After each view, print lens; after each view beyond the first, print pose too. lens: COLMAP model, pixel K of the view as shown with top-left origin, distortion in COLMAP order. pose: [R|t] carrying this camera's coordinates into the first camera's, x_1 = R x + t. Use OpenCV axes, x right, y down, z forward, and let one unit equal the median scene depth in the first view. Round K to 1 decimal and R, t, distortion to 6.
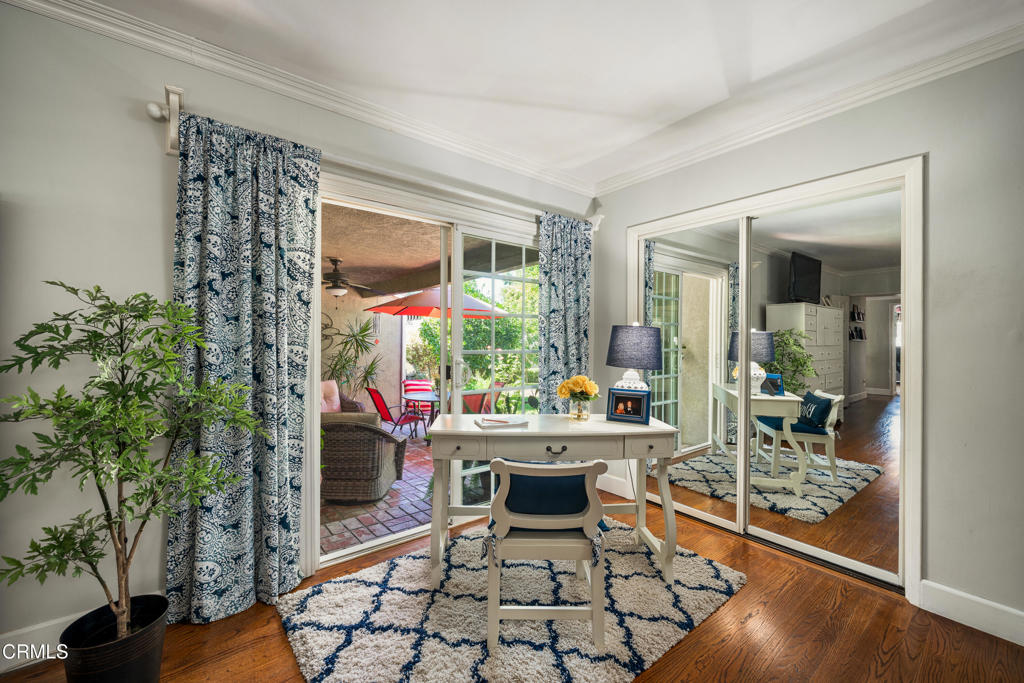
lens RADIAL K [[407.7, 0, 509.7], [0, 407.7, 338.5], [0, 0, 1]] dist [0.001477, 0.000051]
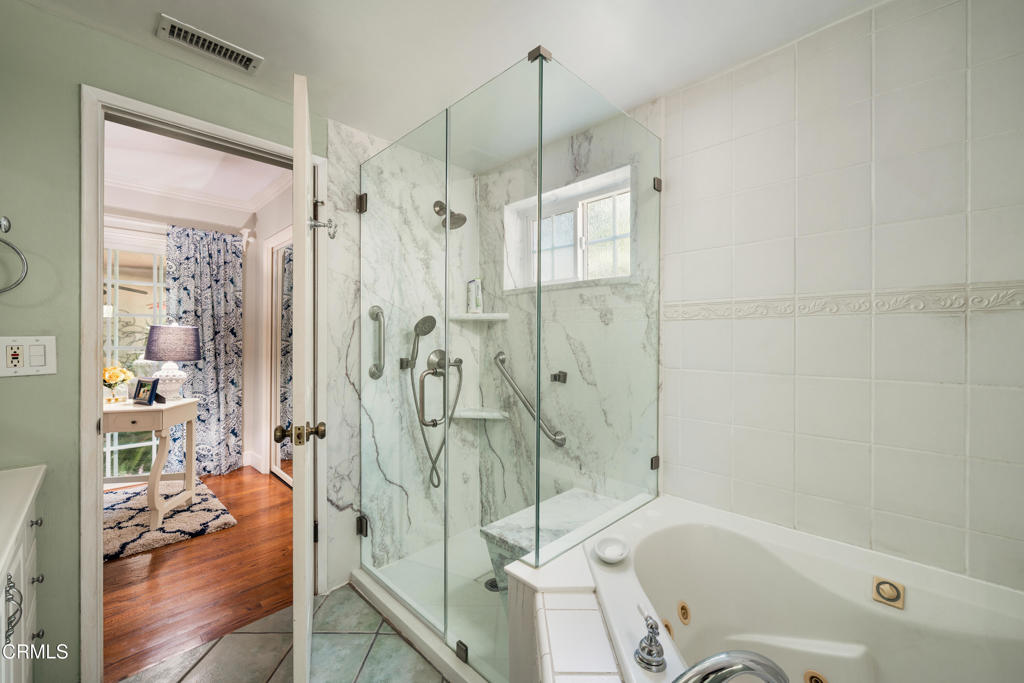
lens RADIAL K [[407.7, 0, 513.6], [0, 407.7, 343.1], [0, 0, 1]] dist [0.001477, 0.000051]
pose [[0.992559, 0.004109, 0.121695, 0.891643], [-0.005901, 0.999879, 0.014365, -0.002528], [-0.121621, -0.014976, 0.992464, -0.254523]]
